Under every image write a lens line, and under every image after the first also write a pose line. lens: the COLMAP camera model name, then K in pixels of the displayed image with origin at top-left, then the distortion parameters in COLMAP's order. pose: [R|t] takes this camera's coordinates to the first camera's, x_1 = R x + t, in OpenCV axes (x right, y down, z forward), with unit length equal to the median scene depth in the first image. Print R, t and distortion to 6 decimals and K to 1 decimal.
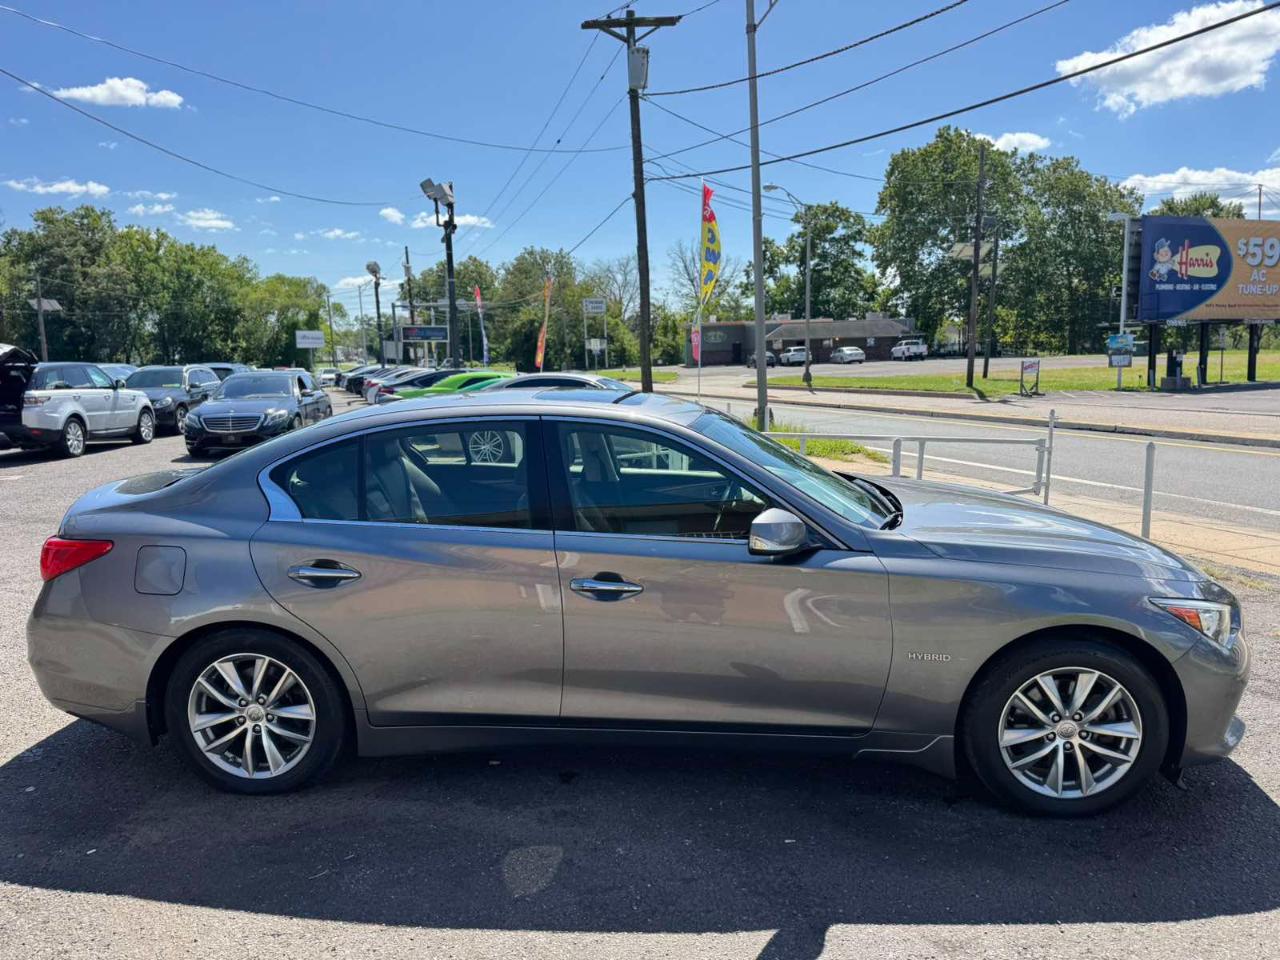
lens RADIAL K [[901.7, 0, 646.3], [0, 901.7, 478.9], [0, 0, 1]] dist [0.040226, -0.055594]
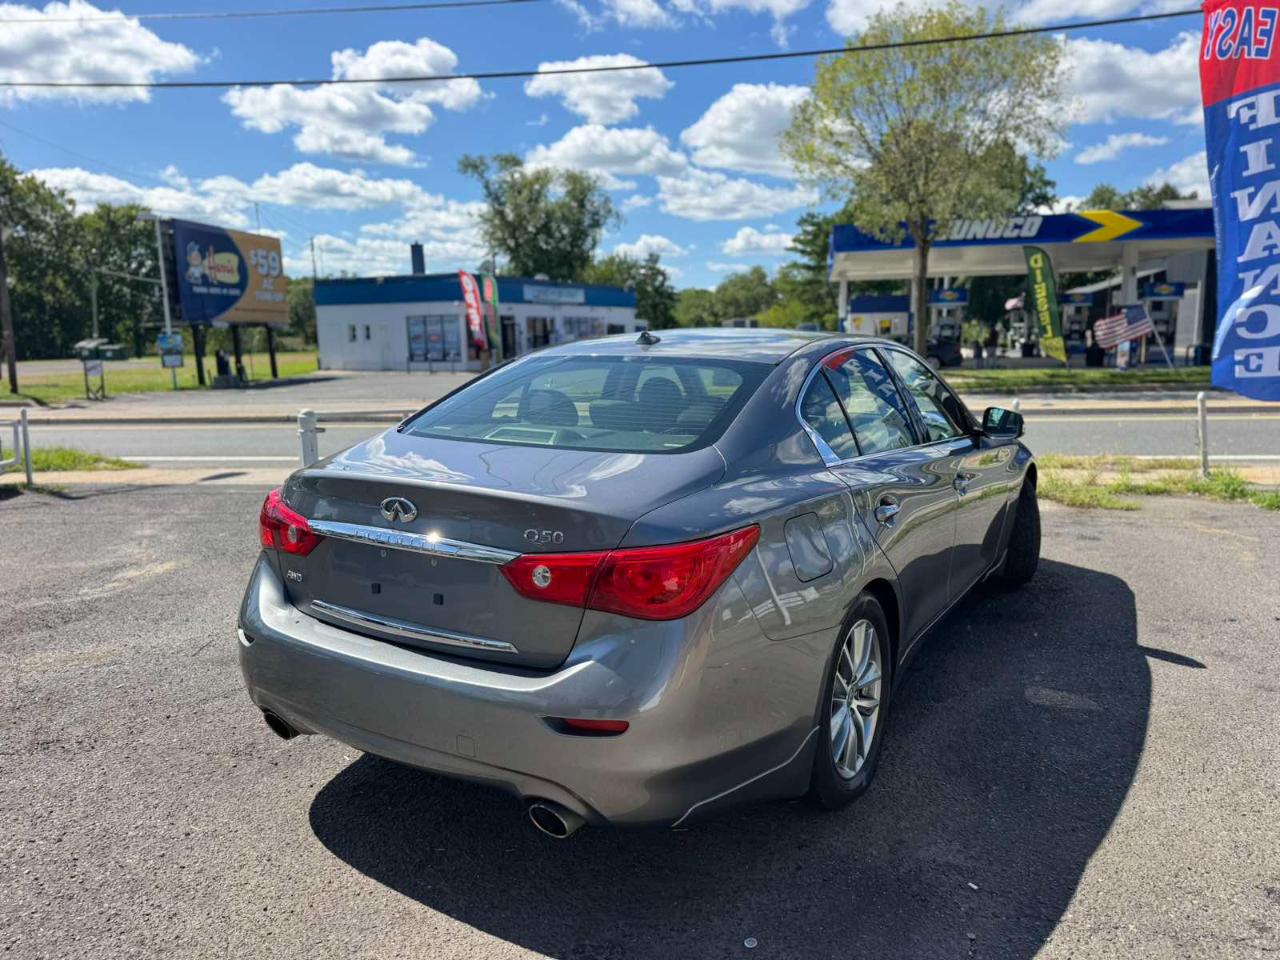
lens RADIAL K [[901.7, 0, 645.7], [0, 901.7, 475.4], [0, 0, 1]] dist [0.040226, -0.055594]
pose [[0.470236, -0.125281, 0.873603, -0.127182], [0.136588, 0.988277, 0.068205, -0.002051], [-0.871907, 0.087252, 0.481835, 0.071935]]
